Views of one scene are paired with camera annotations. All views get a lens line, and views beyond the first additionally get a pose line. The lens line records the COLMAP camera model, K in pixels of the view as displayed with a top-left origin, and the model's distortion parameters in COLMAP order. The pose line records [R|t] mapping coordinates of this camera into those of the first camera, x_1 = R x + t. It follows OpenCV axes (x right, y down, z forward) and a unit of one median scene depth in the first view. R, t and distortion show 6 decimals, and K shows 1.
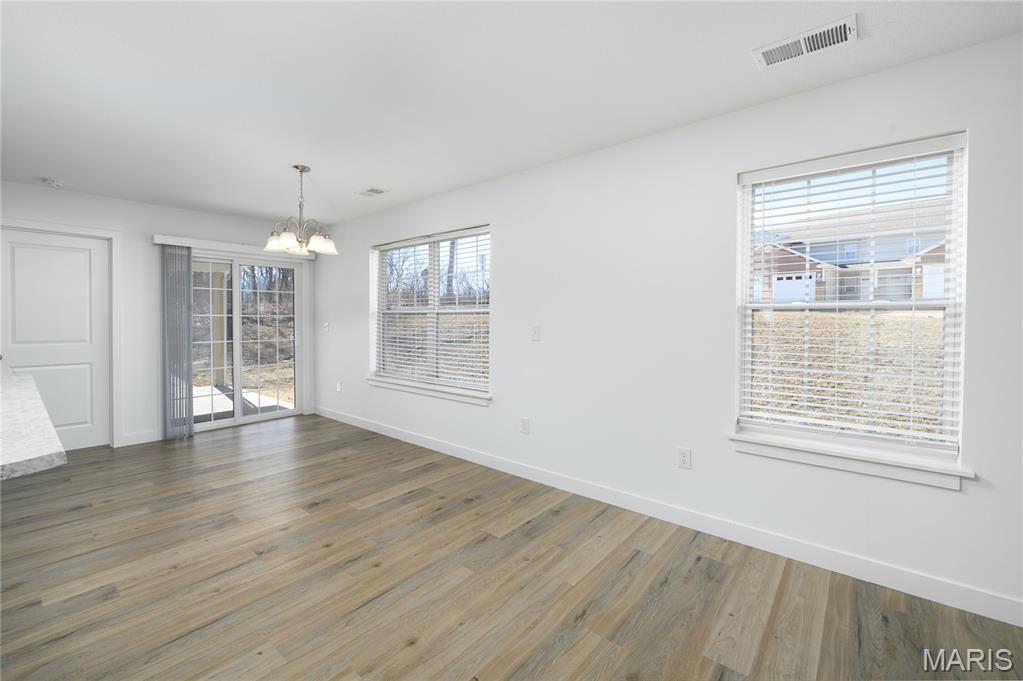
lens RADIAL K [[425.6, 0, 488.2], [0, 425.6, 324.6], [0, 0, 1]] dist [-0.004972, -0.001860]
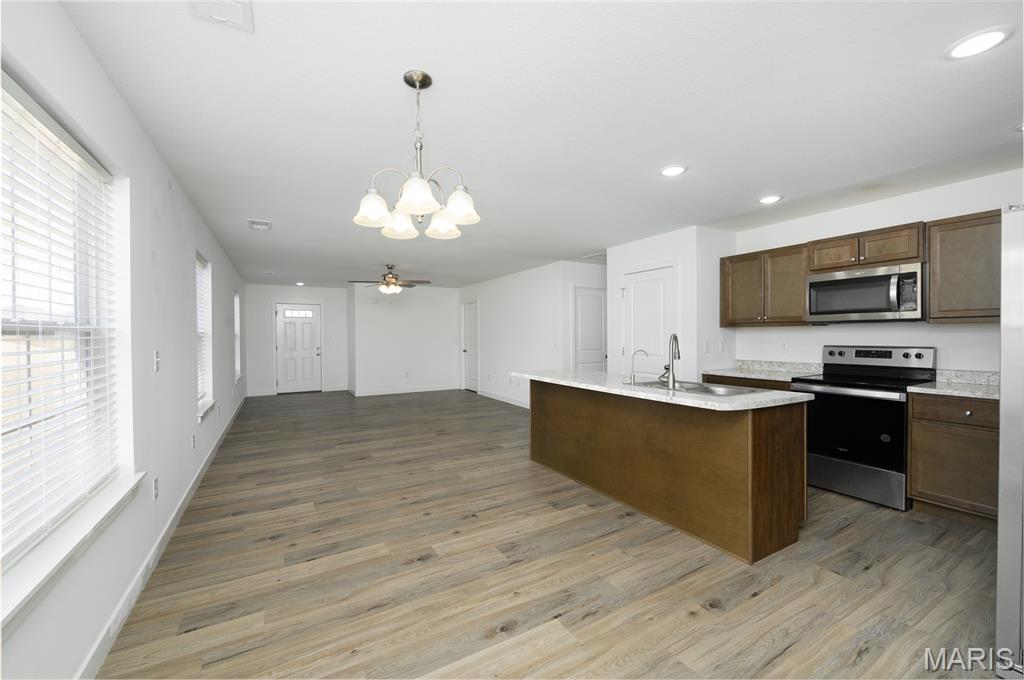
lens RADIAL K [[413.9, 0, 507.0], [0, 413.9, 340.7], [0, 0, 1]] dist [-0.006628, 0.000447]
pose [[-0.940647, -0.004786, 0.339353, -0.827665], [0.004556, 0.999632, 0.026726, -0.034676], [-0.339356, 0.026686, -0.940279, 1.673547]]
